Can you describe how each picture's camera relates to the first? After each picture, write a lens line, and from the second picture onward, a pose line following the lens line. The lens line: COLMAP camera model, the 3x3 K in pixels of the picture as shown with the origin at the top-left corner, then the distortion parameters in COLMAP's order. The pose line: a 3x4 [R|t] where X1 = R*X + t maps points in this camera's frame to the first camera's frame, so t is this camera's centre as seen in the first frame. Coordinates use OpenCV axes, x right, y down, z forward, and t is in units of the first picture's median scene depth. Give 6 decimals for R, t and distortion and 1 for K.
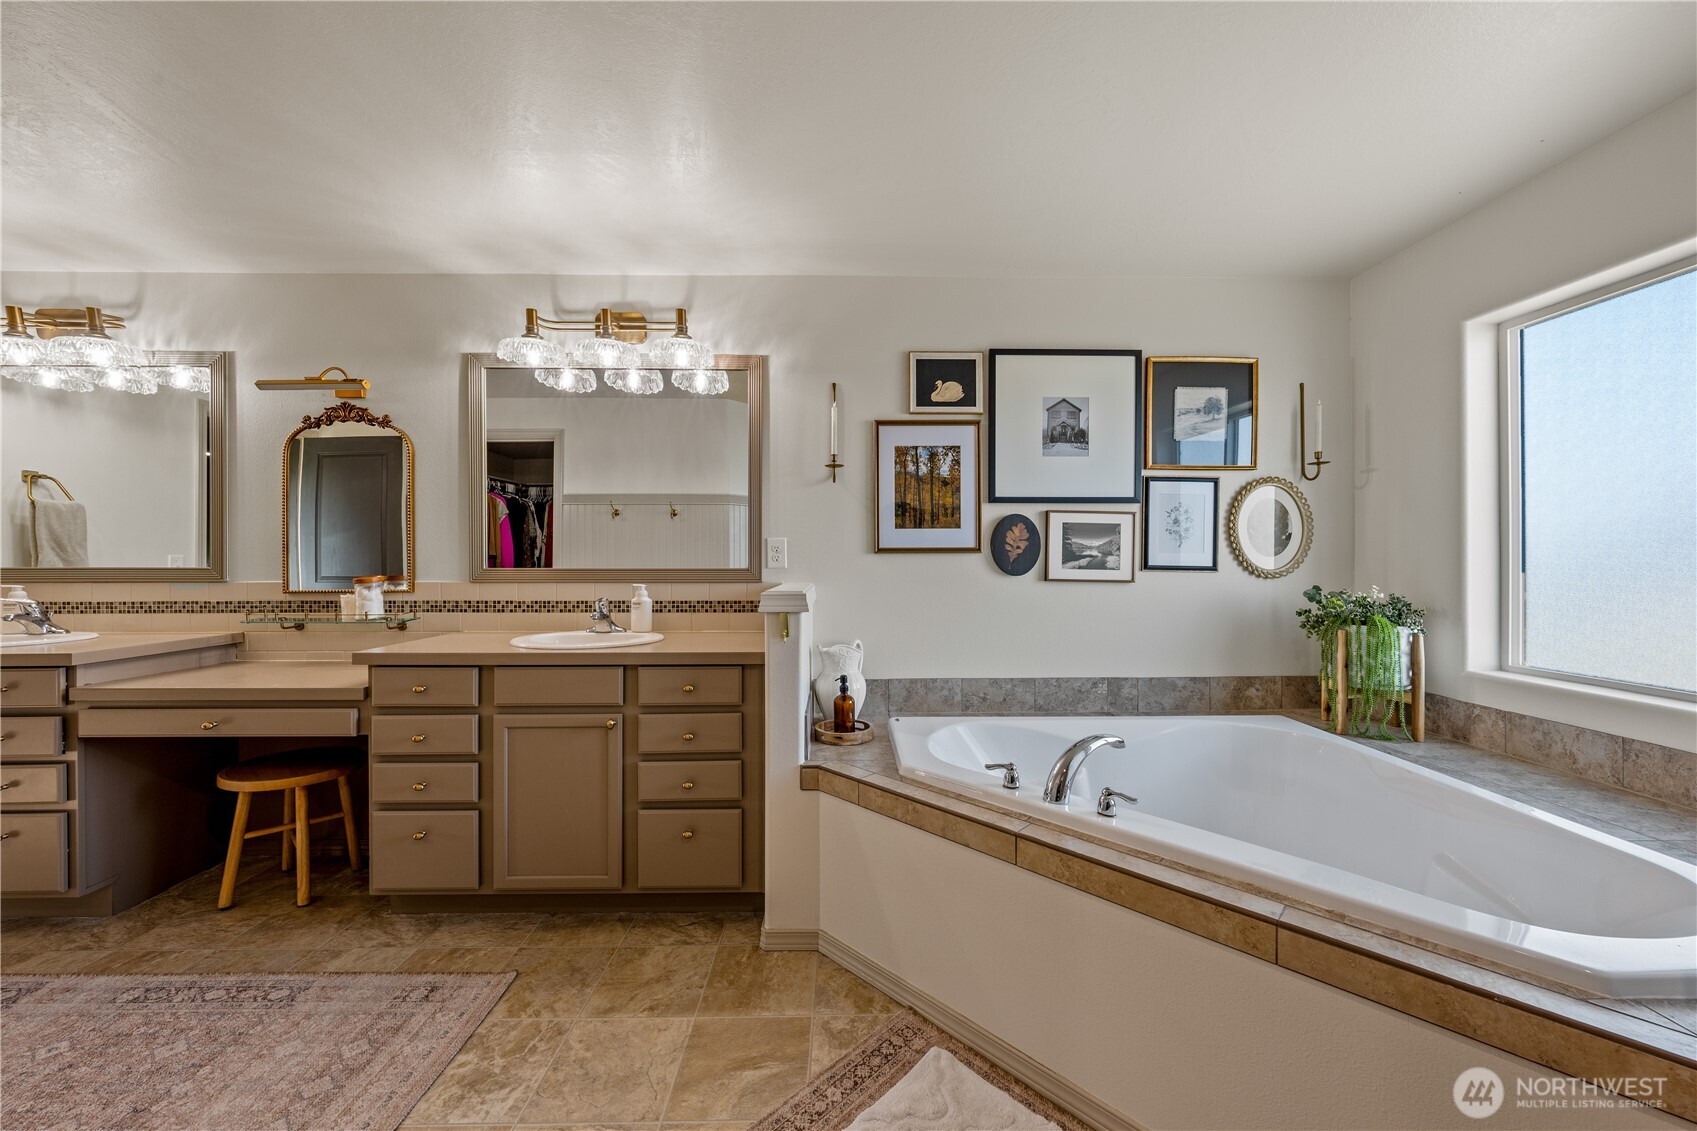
lens RADIAL K [[618.1, 0, 844.9], [0, 618.1, 561.8], [0, 0, 1]] dist [-0.000783, 0.000050]
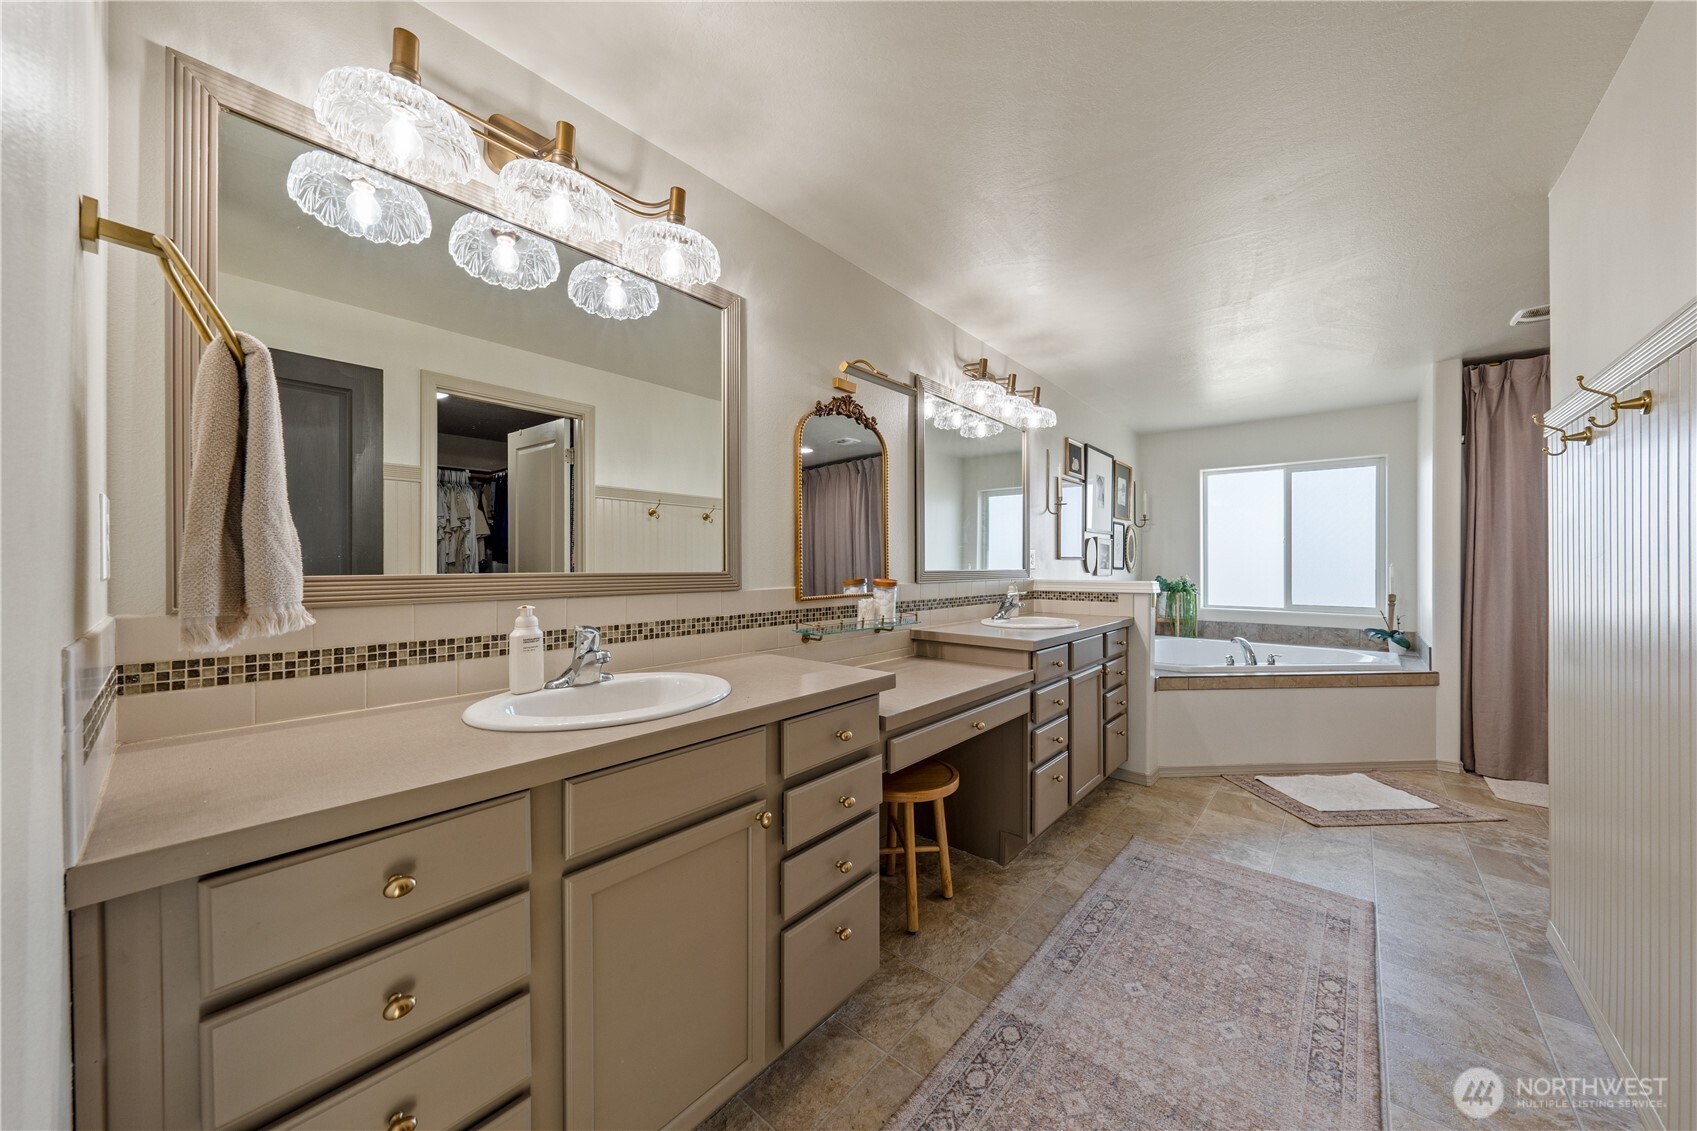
lens RADIAL K [[580.7, 0, 853.5], [0, 580.7, 567.0], [0, 0, 1]] dist [-0.002400, -0.000051]
pose [[0.667999, -0.001577, 0.744161, -1.667716], [0.002967, 0.999995, -0.000544, 0.004604], [-0.744156, 0.002571, 0.668001, 0.458860]]
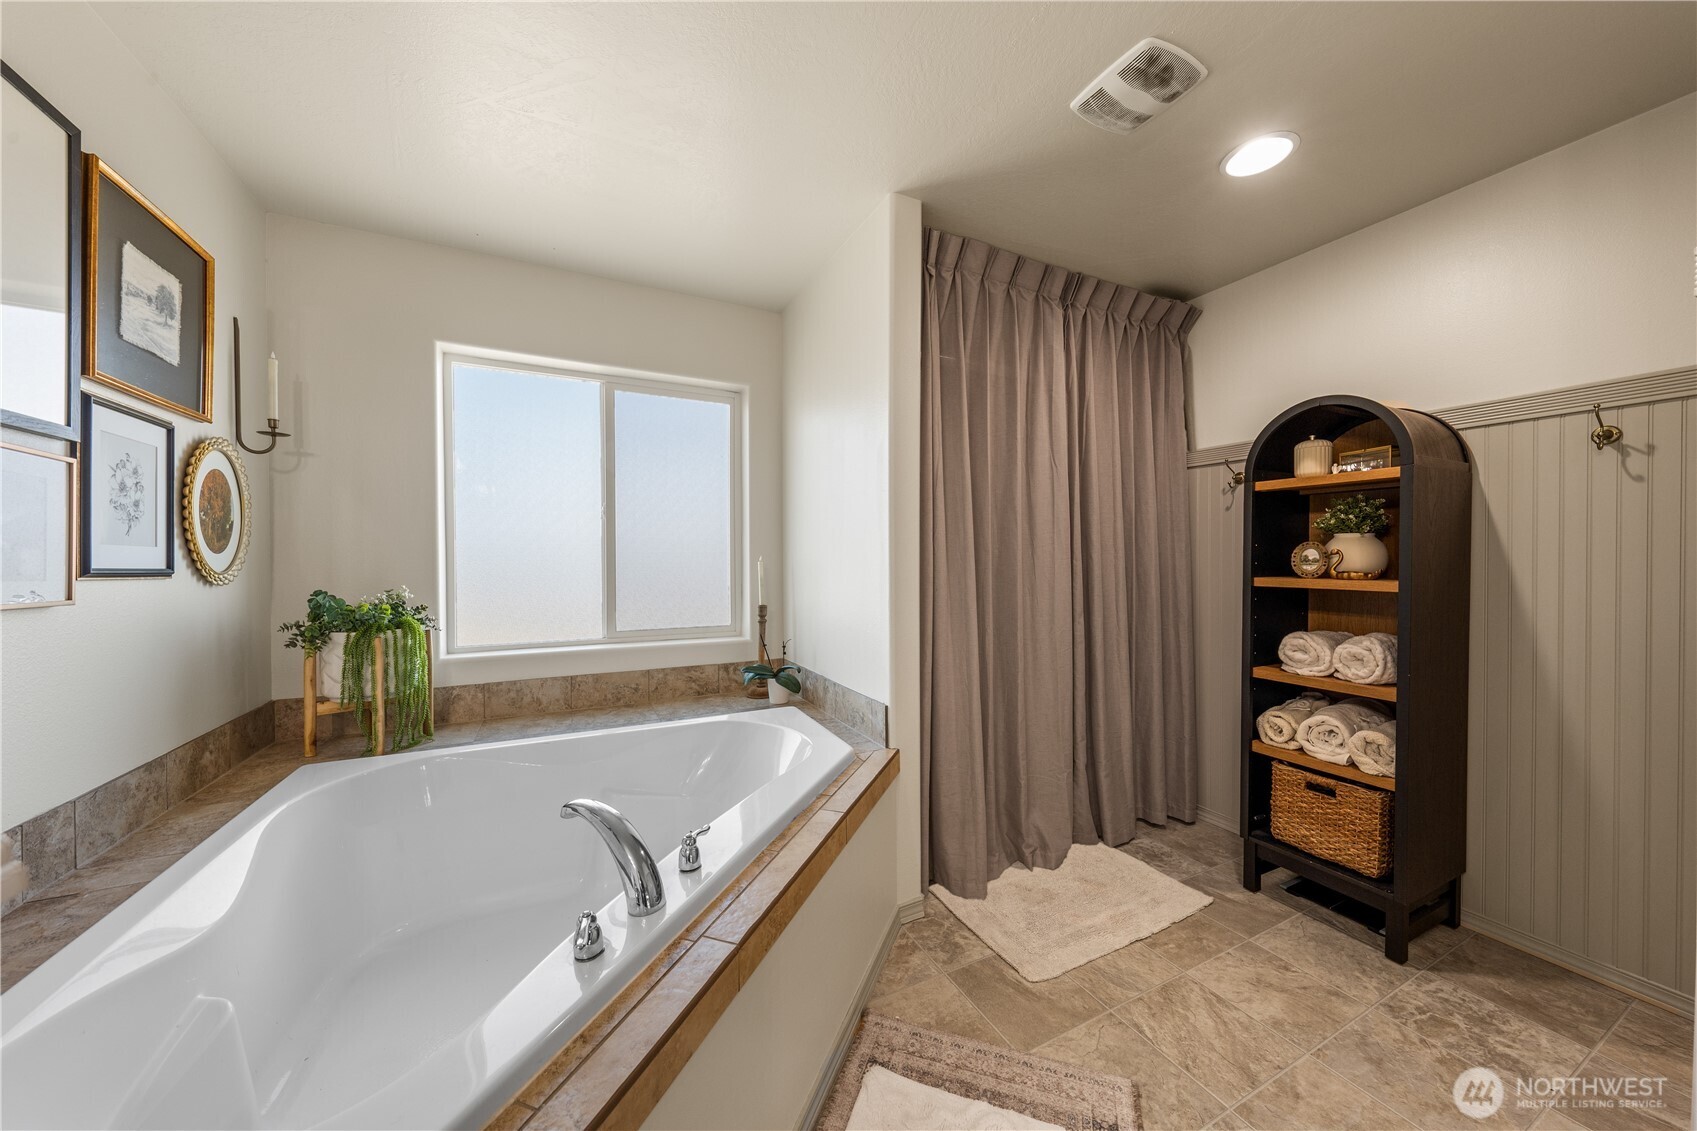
lens RADIAL K [[580.7, 0, 861.7], [0, 580.7, 566.4], [0, 0, 1]] dist [-0.002400, -0.000051]
pose [[-0.436700, -0.010437, 0.899546, -0.244676], [0.006655, 0.999868, 0.014832, 0.000855], [-0.899582, 0.012464, -0.436573, 0.755098]]
